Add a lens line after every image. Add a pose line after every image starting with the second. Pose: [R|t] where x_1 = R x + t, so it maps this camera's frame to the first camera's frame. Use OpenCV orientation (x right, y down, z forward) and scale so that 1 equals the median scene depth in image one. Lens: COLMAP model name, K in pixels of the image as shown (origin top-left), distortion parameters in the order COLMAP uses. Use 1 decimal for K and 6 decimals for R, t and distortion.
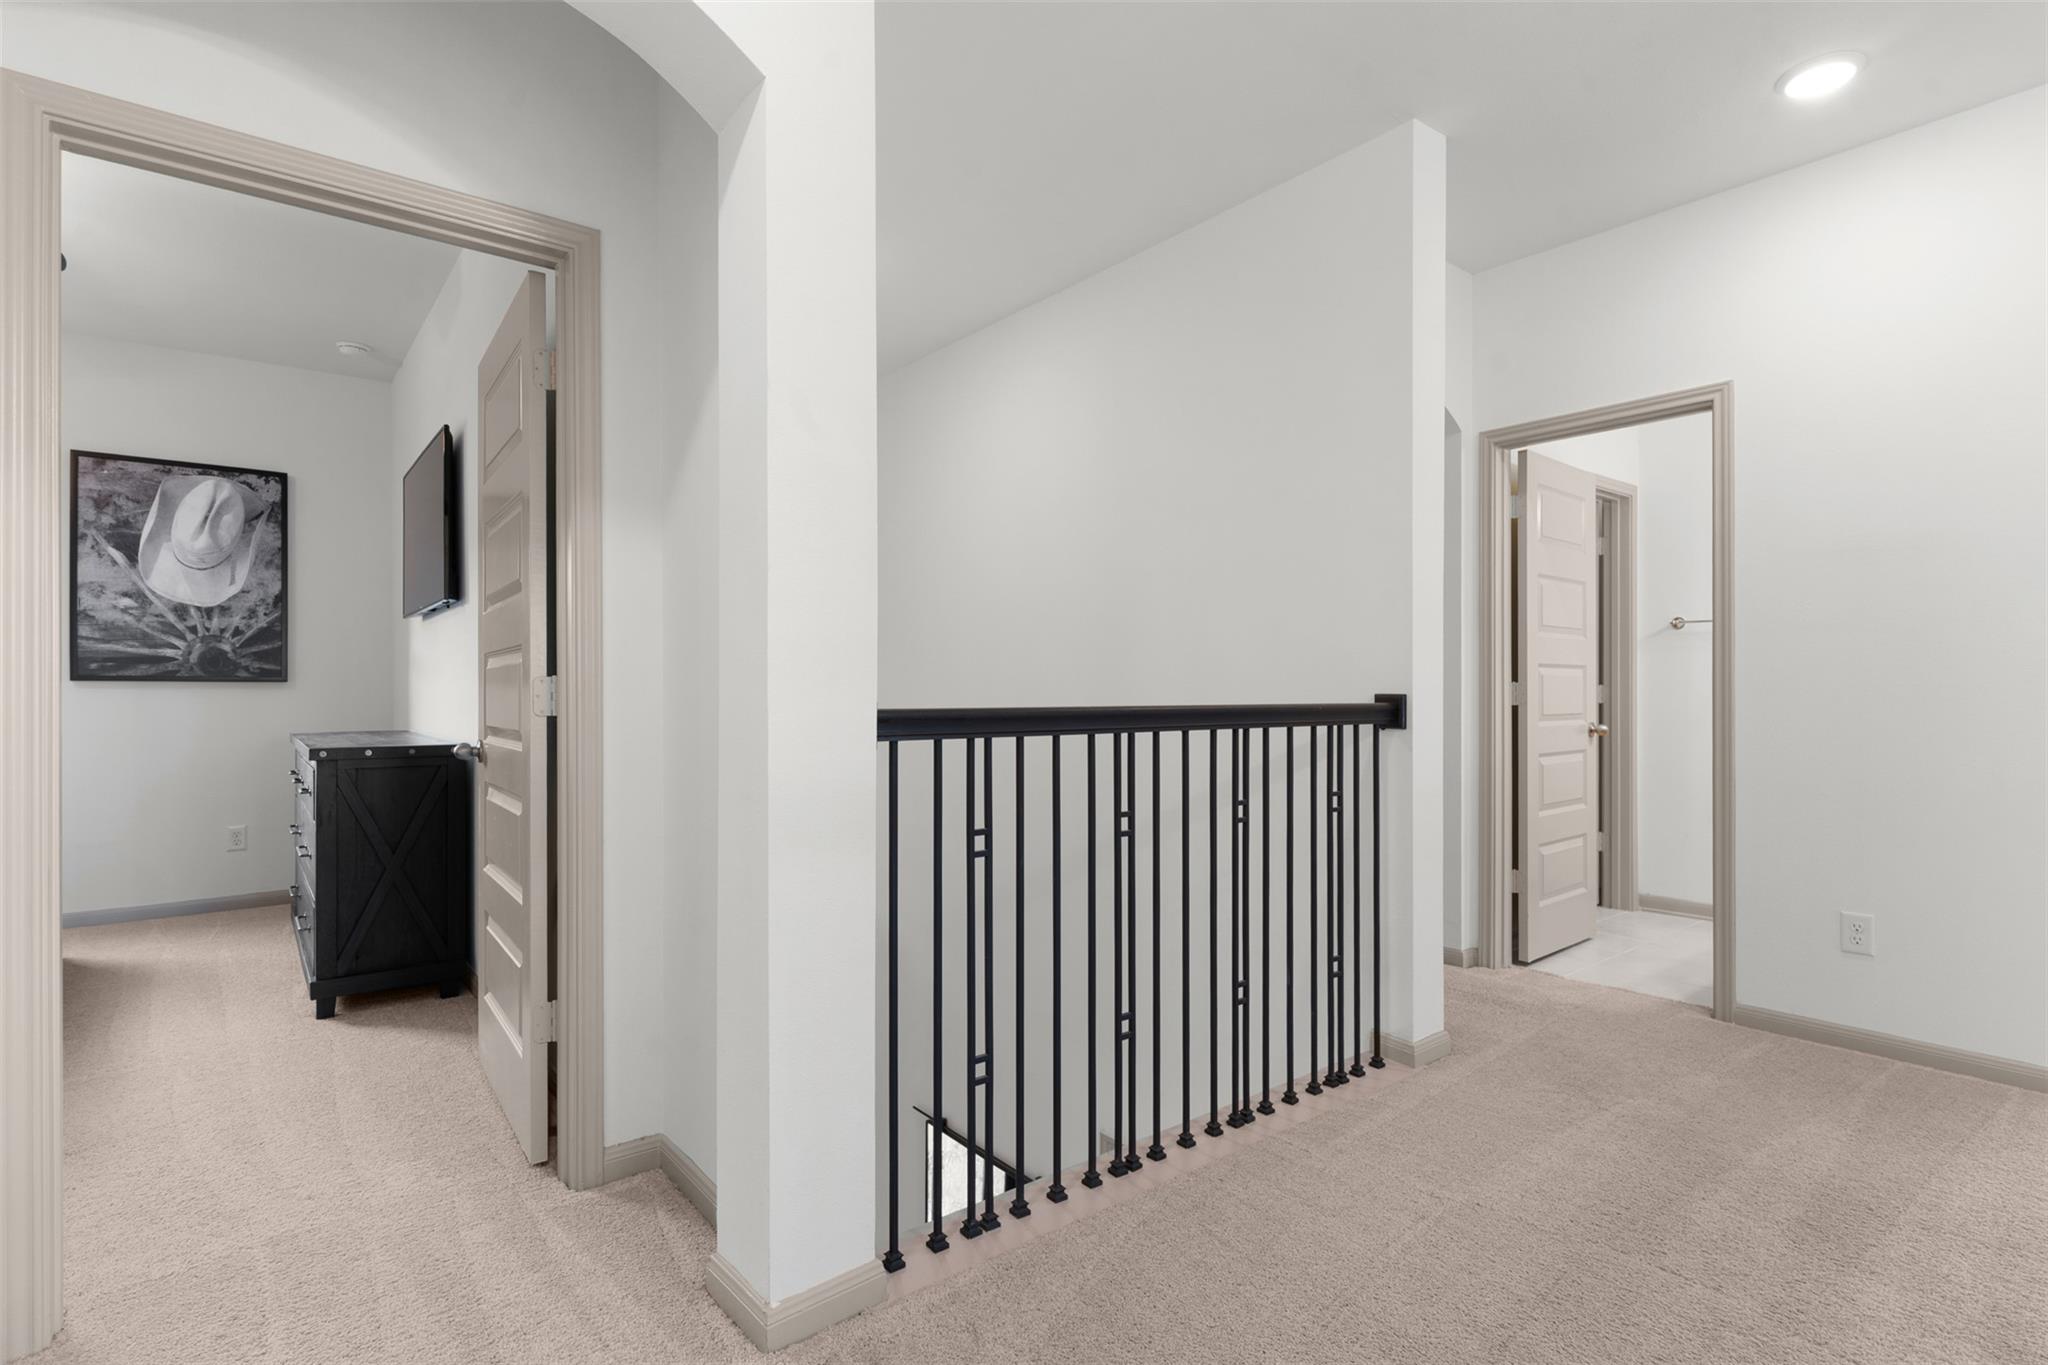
lens RADIAL K [[994.6, 0, 1015.8], [0, 994.6, 679.7], [0, 0, 1]] dist [0.002405, -0.000042]
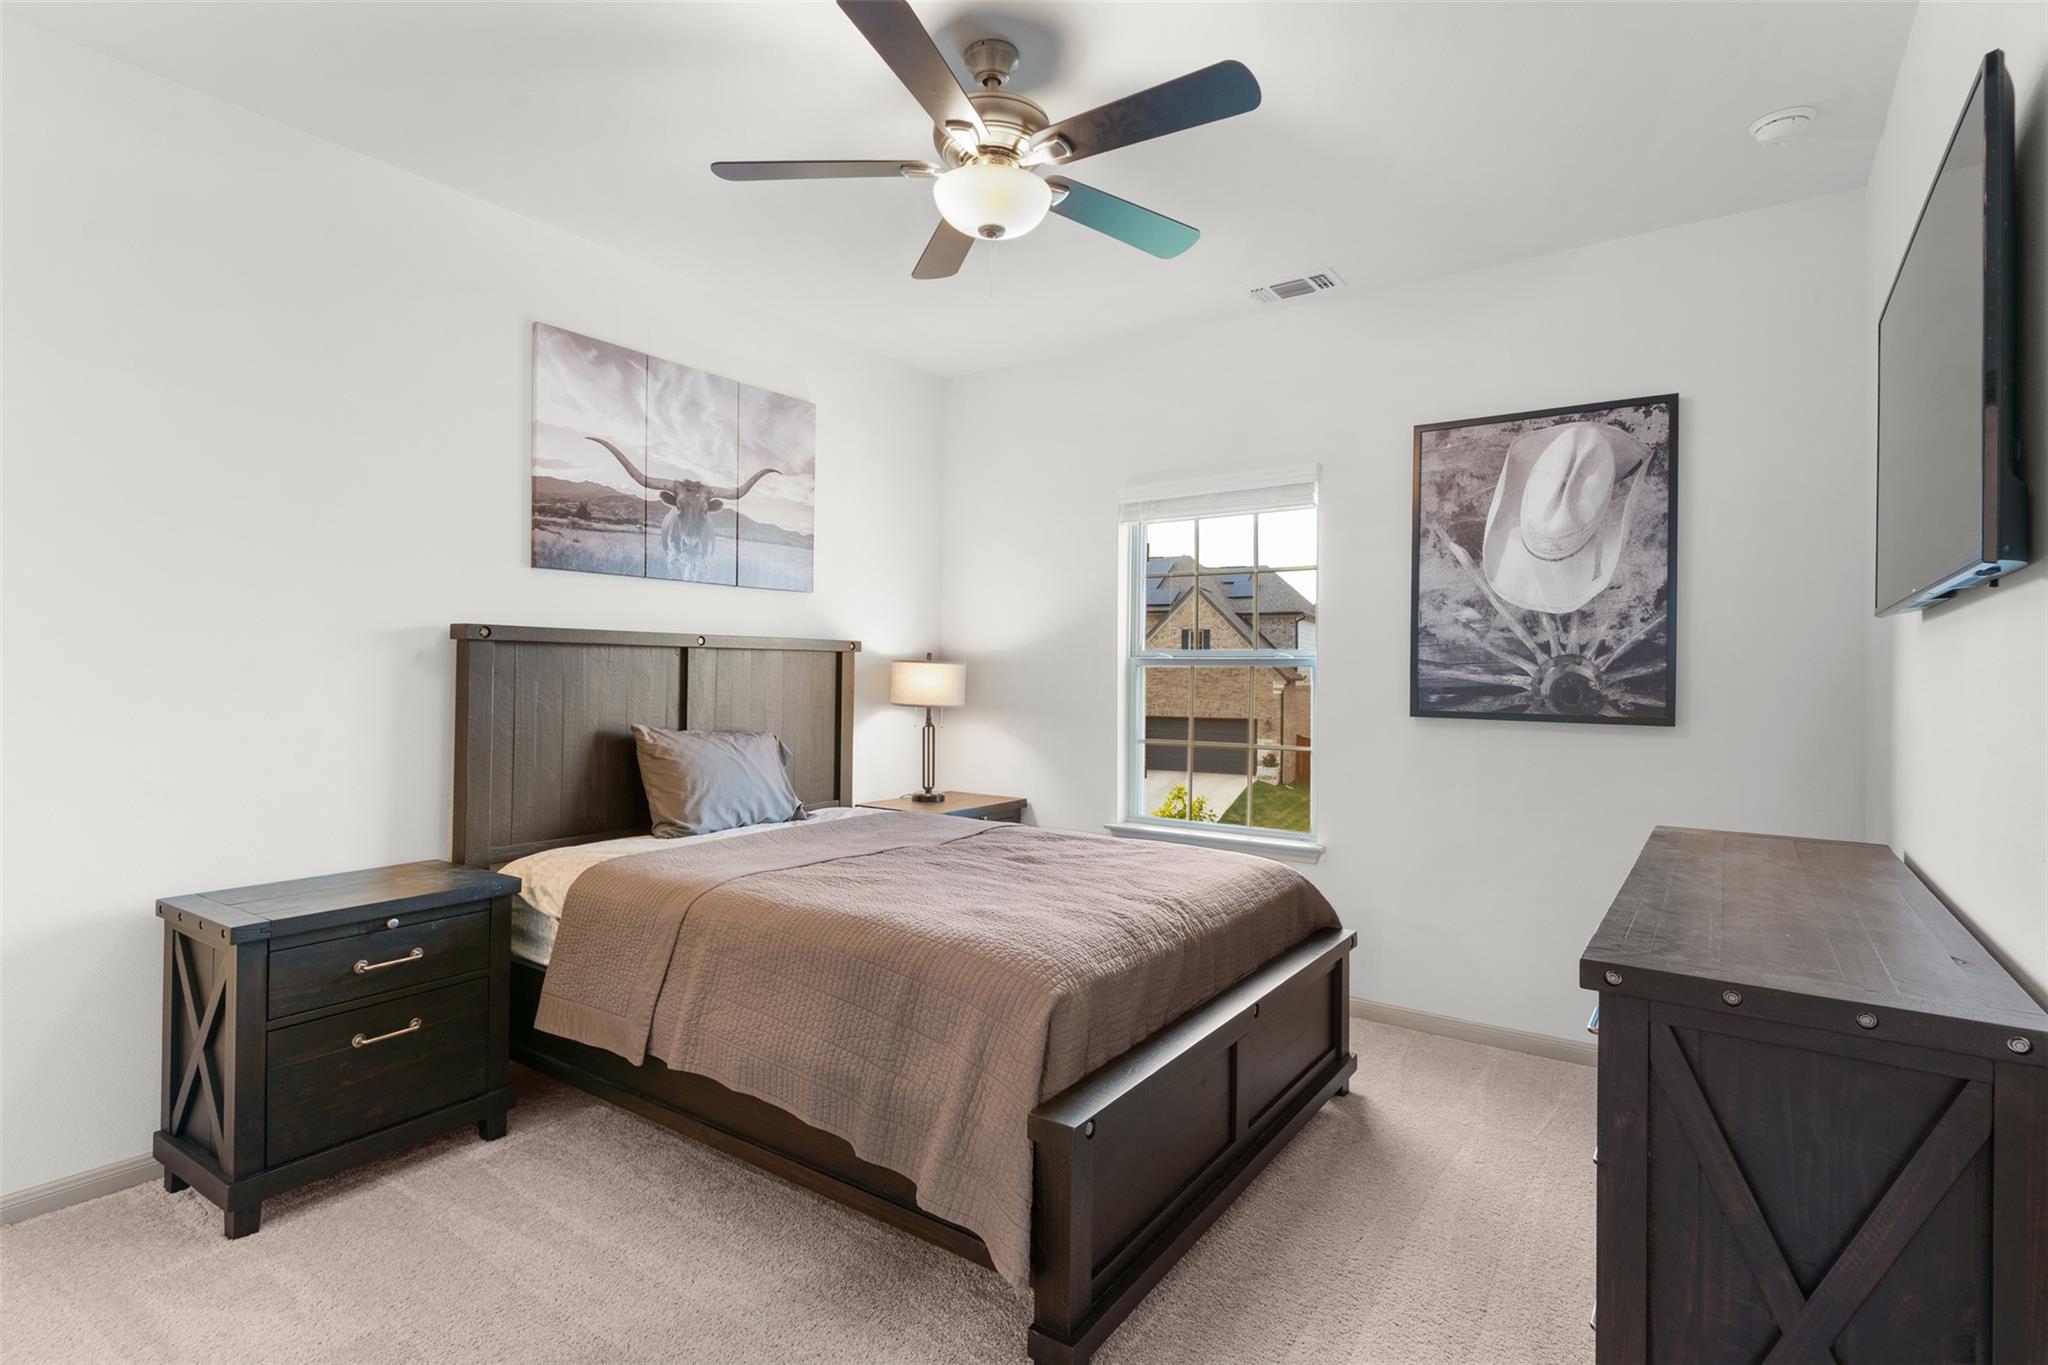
lens RADIAL K [[994.6, 0, 1014.2], [0, 994.6, 671.0], [0, 0, 1]] dist [0.002405, -0.000042]
pose [[0.277783, 0.002093, -0.960642, -0.258259], [-0.005676, 0.999984, 0.000537, -0.031980], [0.960627, 0.005303, 0.277790, 0.448061]]
